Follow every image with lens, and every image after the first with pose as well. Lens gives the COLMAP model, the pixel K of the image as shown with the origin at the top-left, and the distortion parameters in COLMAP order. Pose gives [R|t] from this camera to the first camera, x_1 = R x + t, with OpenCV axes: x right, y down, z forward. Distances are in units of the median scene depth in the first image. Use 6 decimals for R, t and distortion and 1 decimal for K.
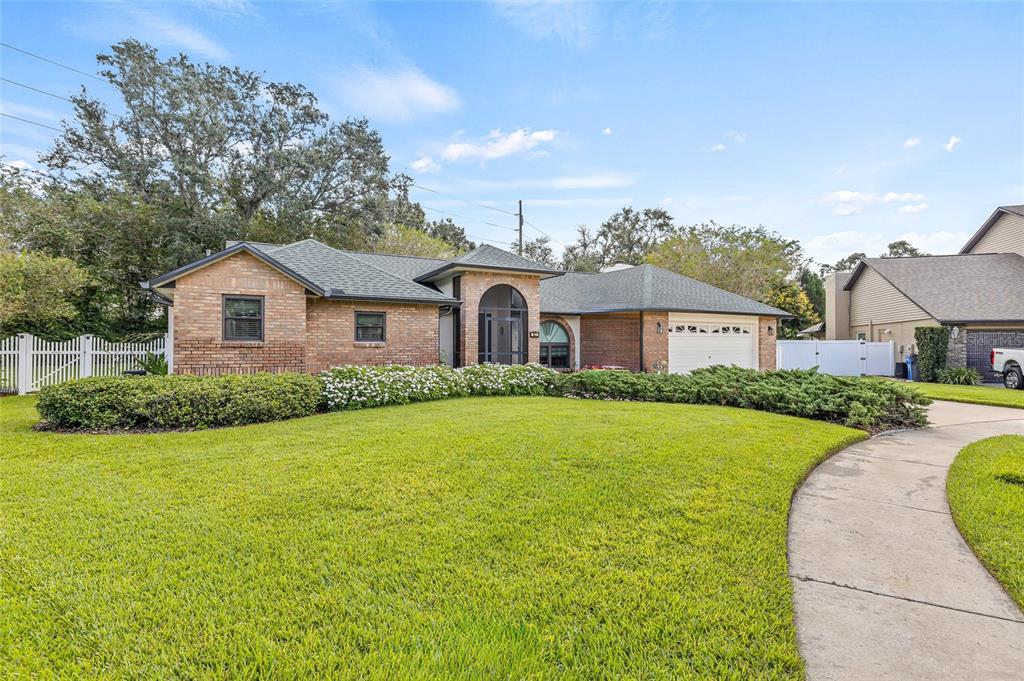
lens RADIAL K [[424.6, 0, 512.0], [0, 424.6, 340.5], [0, 0, 1]] dist [-0.000337, 0.000009]
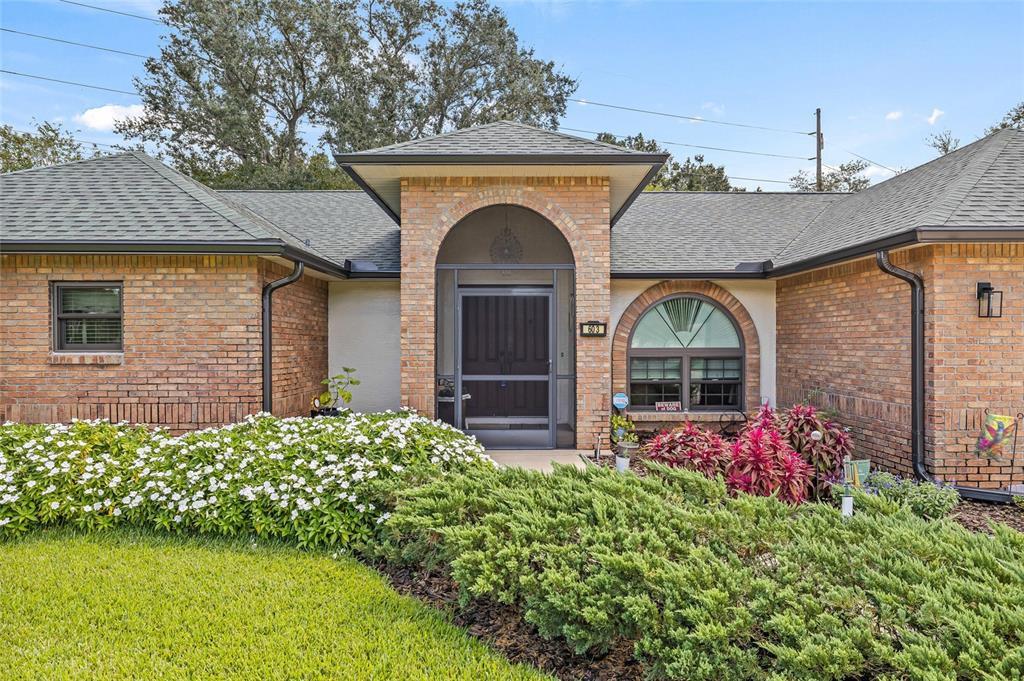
lens RADIAL K [[616.5, 0, 512.0], [0, 616.5, 340.5], [0, 0, 1]] dist [0.002514, -0.000051]
pose [[0.899478, -0.008662, -0.436880, 0.237379], [0.007870, 0.999962, -0.003624, -0.002285], [0.436895, -0.000179, 0.899513, 0.478250]]
